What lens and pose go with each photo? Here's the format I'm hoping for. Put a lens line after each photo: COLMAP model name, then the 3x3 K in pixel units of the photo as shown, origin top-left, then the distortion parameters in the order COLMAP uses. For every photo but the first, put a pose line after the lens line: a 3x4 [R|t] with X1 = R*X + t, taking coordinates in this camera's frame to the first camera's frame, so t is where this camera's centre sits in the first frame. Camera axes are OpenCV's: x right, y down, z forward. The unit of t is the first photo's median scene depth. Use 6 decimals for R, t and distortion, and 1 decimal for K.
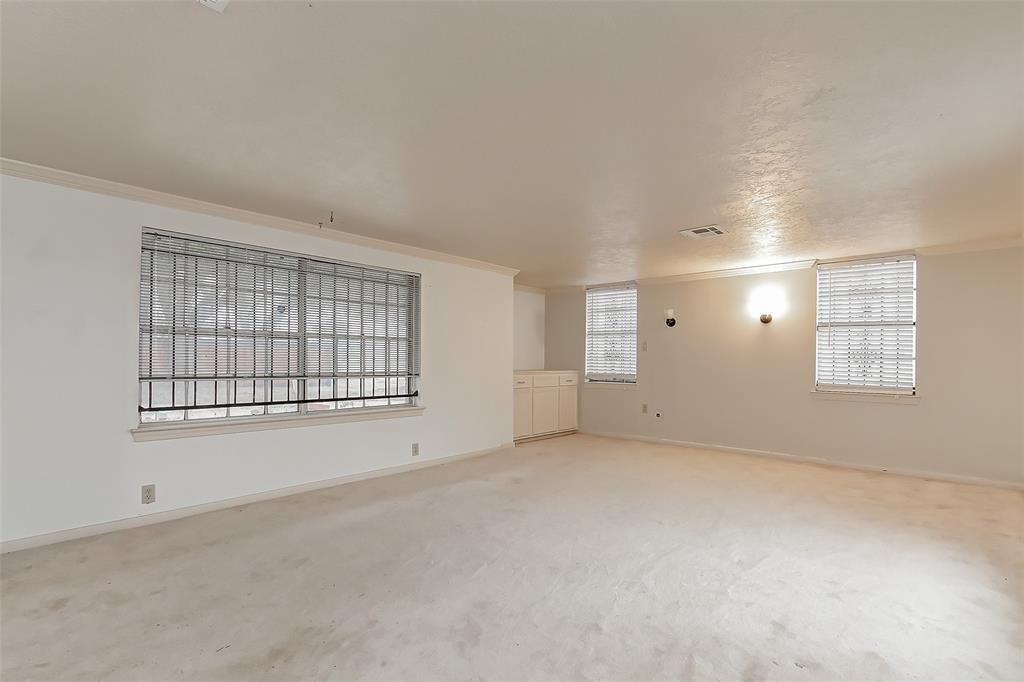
lens RADIAL K [[483.5, 0, 512.7], [0, 483.5, 350.8], [0, 0, 1]] dist [-0.000870, -0.000601]
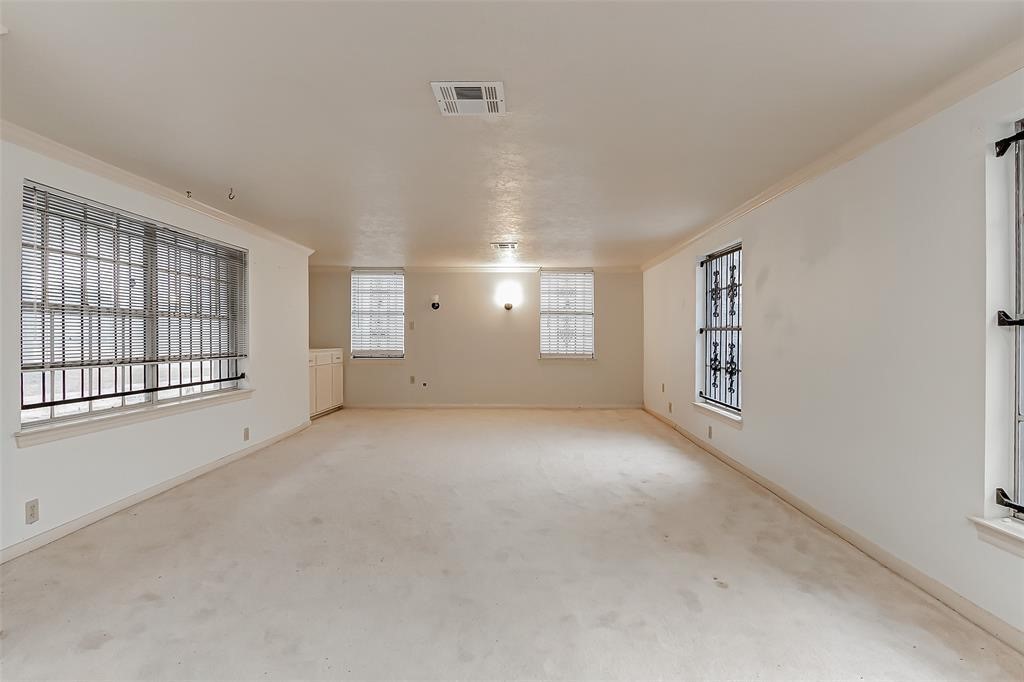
lens RADIAL K [[528.3, 0, 514.6], [0, 528.3, 324.5], [0, 0, 1]] dist [0.000918, -0.000232]
pose [[0.743268, 0.007915, 0.668946, -0.490210], [-0.006384, 0.999968, -0.004739, -0.010050], [-0.668963, -0.000748, 0.743296, -0.122562]]
